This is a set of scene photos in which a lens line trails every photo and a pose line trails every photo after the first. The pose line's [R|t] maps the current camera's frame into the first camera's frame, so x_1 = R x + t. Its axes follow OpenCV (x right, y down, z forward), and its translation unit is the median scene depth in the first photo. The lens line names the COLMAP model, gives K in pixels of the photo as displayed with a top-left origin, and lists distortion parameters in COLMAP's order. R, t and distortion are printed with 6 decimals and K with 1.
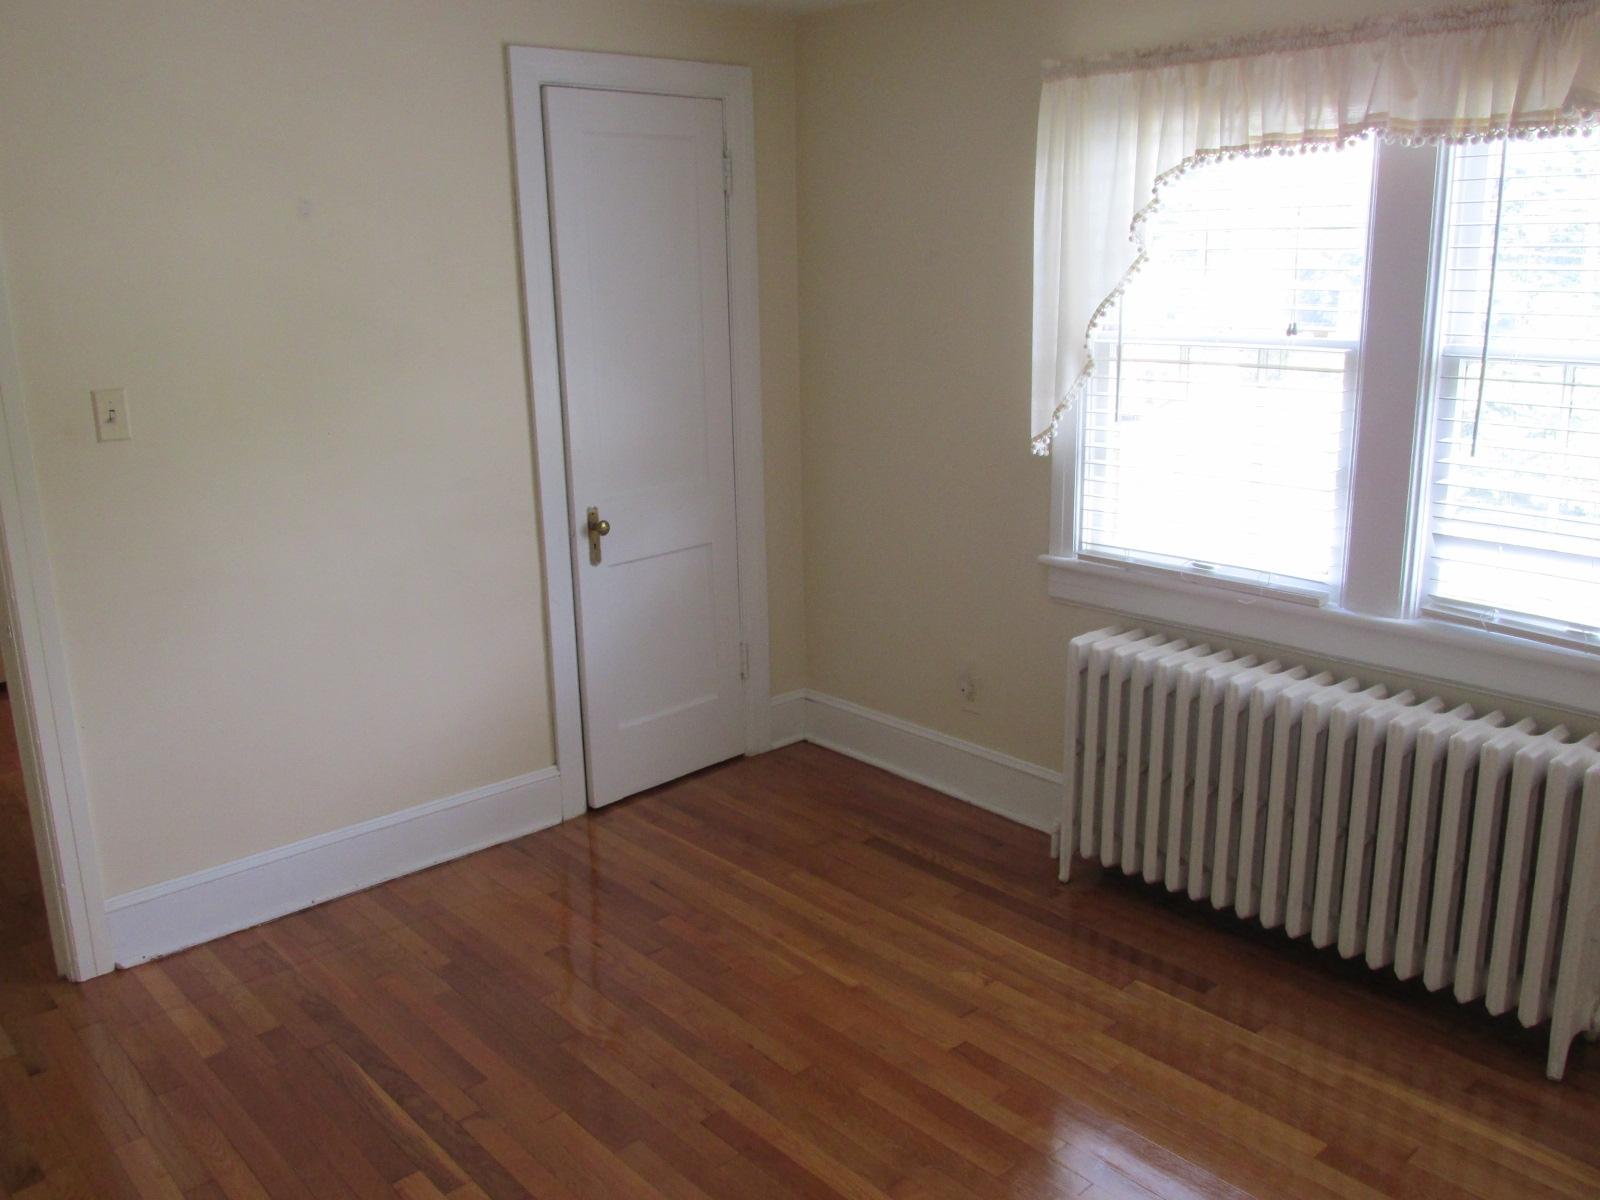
lens RADIAL K [[1336.8, 0, 801.3], [0, 1336.8, 592.5], [0, 0, 1]] dist [-0.021435, -0.002047]
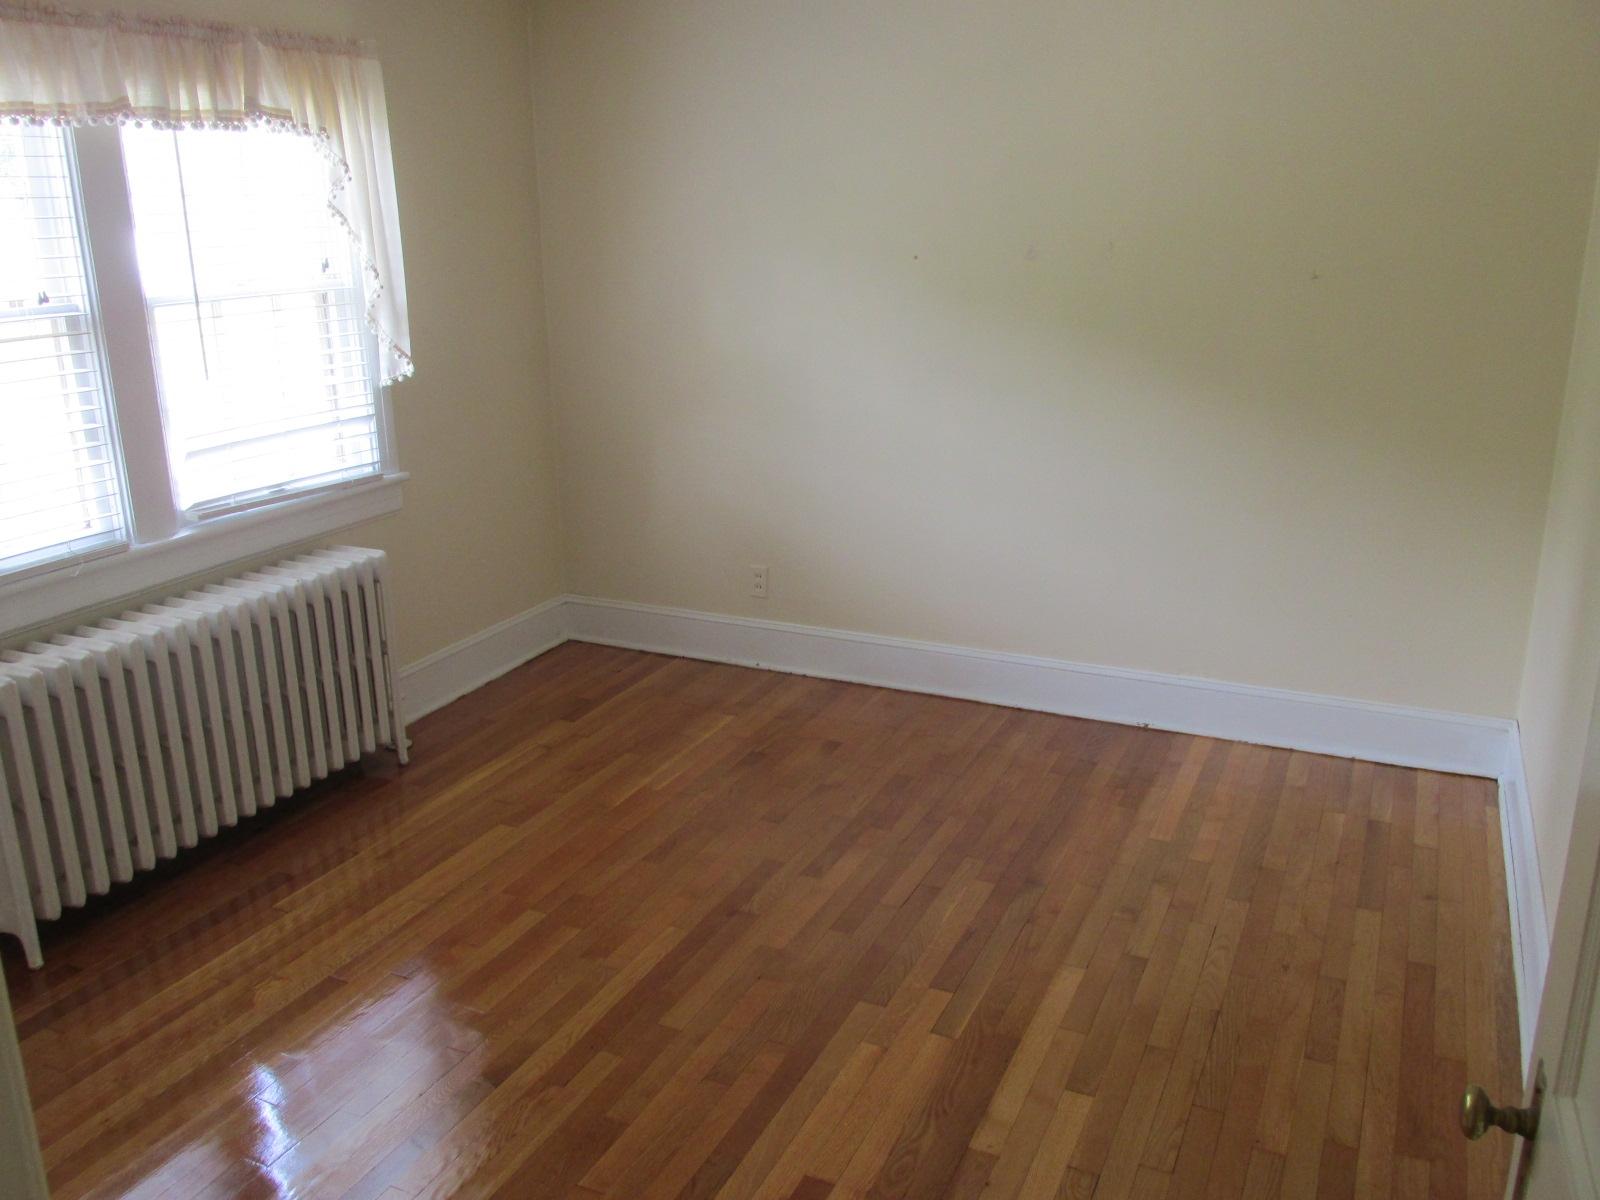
lens RADIAL K [[1336.8, 0, 801.3], [0, 1336.8, 592.5], [0, 0, 1]] dist [-0.021435, -0.002047]
pose [[-0.393706, -0.241180, 0.887033, -0.848686], [0.245536, 0.902315, 0.354315, -0.220860], [-0.885837, 0.357295, -0.296029, 0.909316]]
